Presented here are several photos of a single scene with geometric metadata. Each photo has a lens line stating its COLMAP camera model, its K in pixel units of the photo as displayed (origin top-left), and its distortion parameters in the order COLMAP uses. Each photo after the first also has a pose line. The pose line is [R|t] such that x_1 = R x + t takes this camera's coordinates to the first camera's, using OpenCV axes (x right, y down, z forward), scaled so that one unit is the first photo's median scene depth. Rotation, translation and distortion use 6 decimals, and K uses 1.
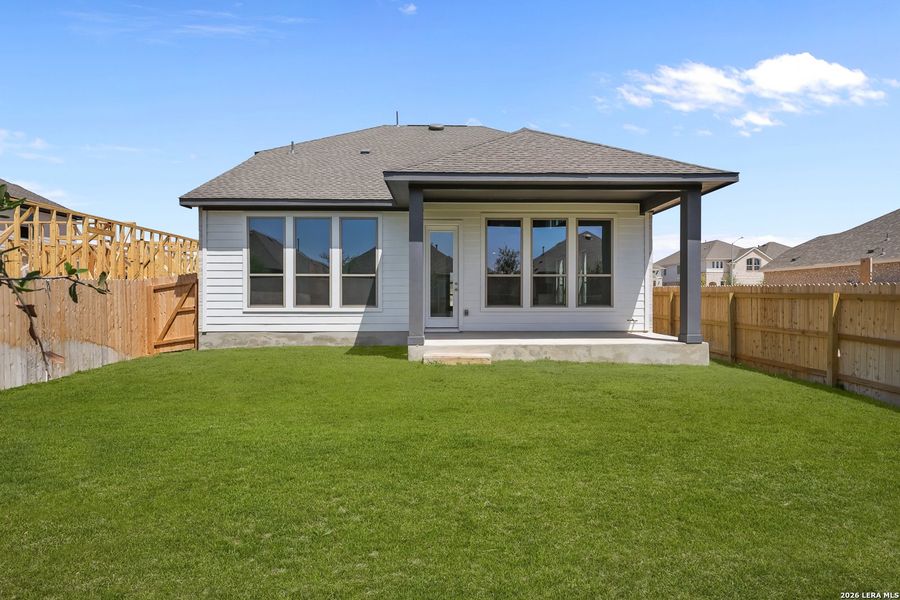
lens RADIAL K [[414.7, 0, 448.8], [0, 414.7, 296.6], [0, 0, 1]] dist [-0.001881, 0.000323]
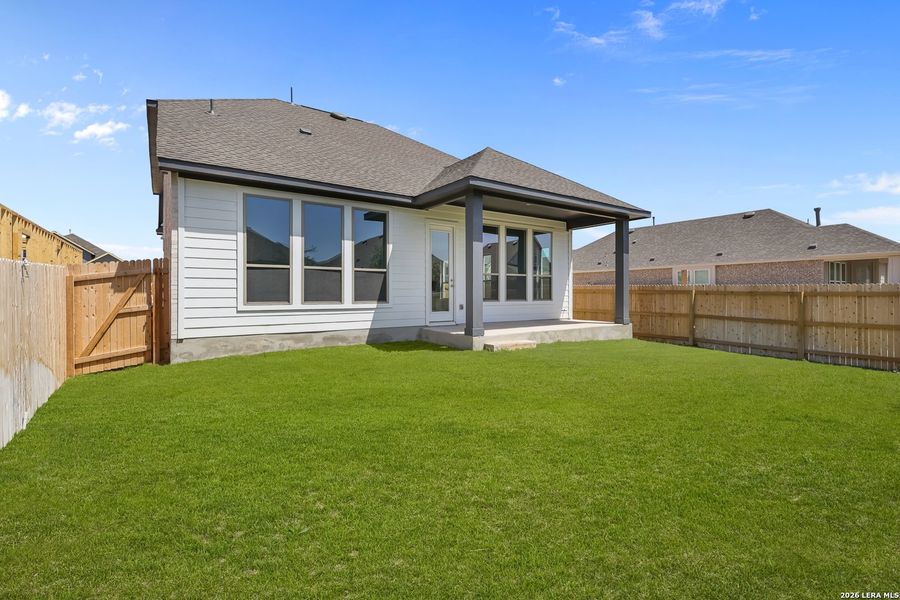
lens RADIAL K [[414.7, 0, 448.8], [0, 414.7, 296.6], [0, 0, 1]] dist [-0.001881, 0.000323]
pose [[0.832169, -0.004338, 0.554505, -0.599873], [0.001189, 0.999981, 0.006040, 0.004595], [-0.554521, -0.004367, 0.832158, 0.103789]]
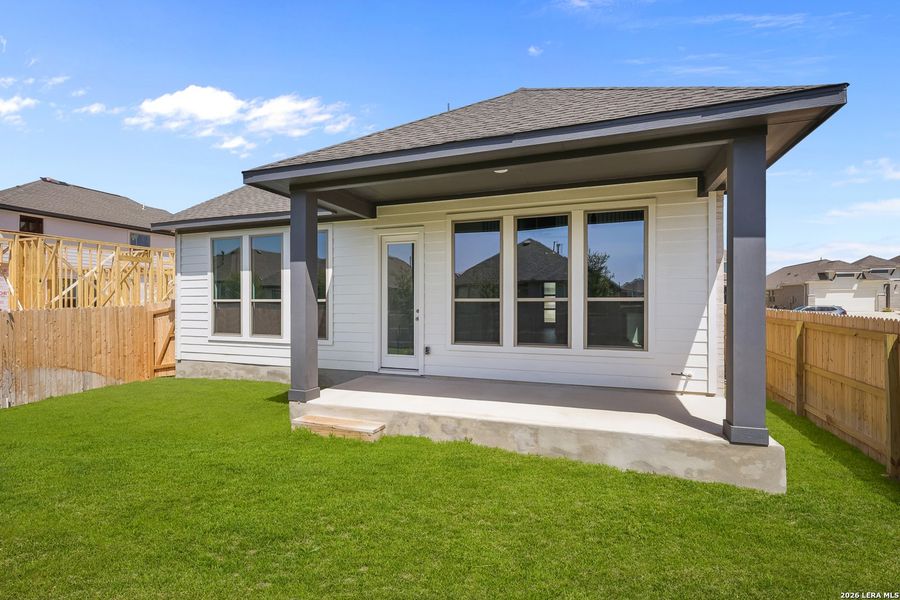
lens RADIAL K [[420.5, 0, 450.0], [0, 420.5, 300.0], [0, 0, 1]] dist [-0.000677, -0.000110]
pose [[0.929583, -0.003122, -0.368600, 0.359253], [0.002090, 0.999993, -0.003201, -0.049341], [0.368607, 0.002206, 0.929583, 0.318633]]
